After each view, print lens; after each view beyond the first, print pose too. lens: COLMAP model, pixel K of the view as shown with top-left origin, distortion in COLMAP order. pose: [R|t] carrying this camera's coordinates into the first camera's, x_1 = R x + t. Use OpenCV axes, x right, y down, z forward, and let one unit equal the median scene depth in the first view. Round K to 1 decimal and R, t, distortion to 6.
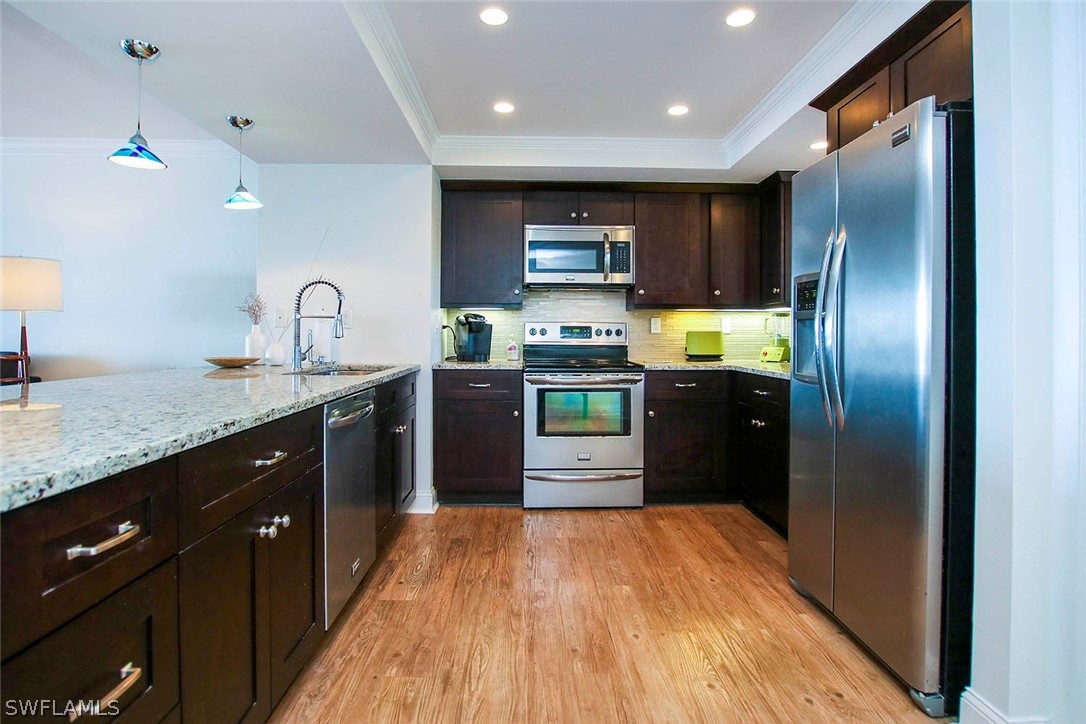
lens RADIAL K [[554.2, 0, 542.0], [0, 554.2, 353.0], [0, 0, 1]] dist [-0.034724, -0.000547]
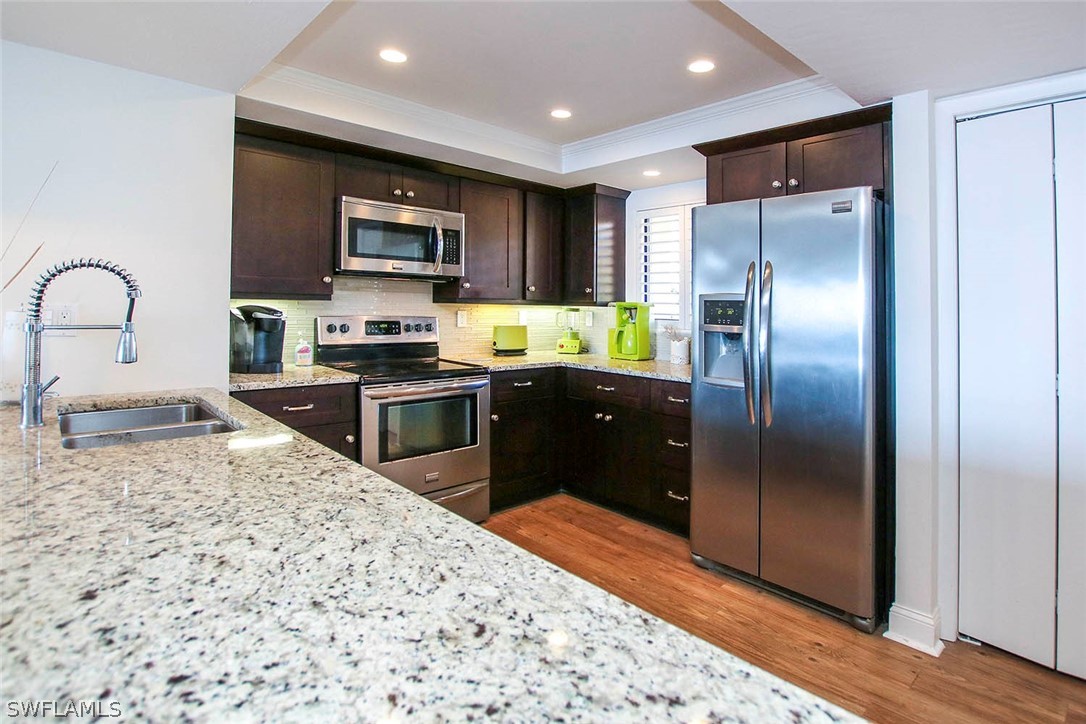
lens RADIAL K [[554.2, 0, 576.9], [0, 554.2, 309.6], [0, 0, 1]] dist [-0.034724, -0.000547]
pose [[0.735651, 0.004694, 0.677345, -0.315804], [0.008080, 0.999844, -0.015705, -0.054461], [-0.677313, 0.017027, 0.735498, 0.196509]]
